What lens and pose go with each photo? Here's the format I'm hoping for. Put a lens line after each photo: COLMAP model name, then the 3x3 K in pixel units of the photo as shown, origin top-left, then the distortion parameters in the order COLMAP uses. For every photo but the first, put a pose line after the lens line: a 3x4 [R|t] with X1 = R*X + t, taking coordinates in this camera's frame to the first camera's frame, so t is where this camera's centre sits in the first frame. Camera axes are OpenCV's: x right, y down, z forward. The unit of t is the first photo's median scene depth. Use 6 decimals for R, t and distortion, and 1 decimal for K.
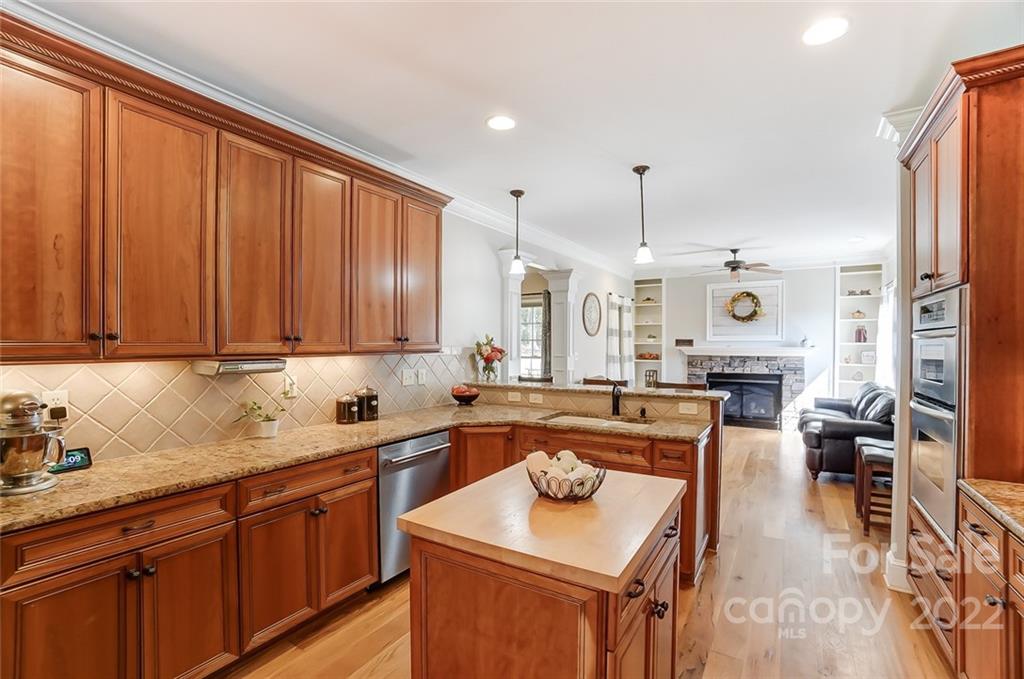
lens RADIAL K [[447.2, 0, 521.6], [0, 447.2, 346.1], [0, 0, 1]] dist [-0.046189, -0.000583]
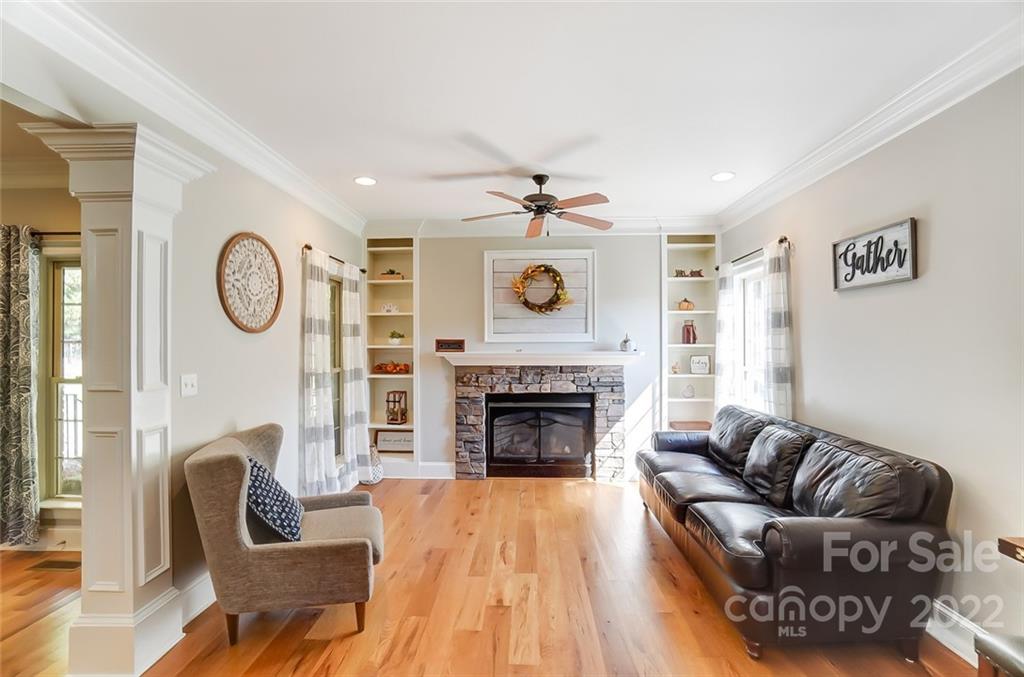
lens RADIAL K [[447.2, 0, 516.6], [0, 447.2, 340.6], [0, 0, 1]] dist [-0.046189, -0.000583]
pose [[0.871073, -0.002315, 0.491149, 0.161443], [0.009454, 0.999883, -0.012053, -0.006639], [-0.491063, 0.015143, 0.870992, 0.468938]]
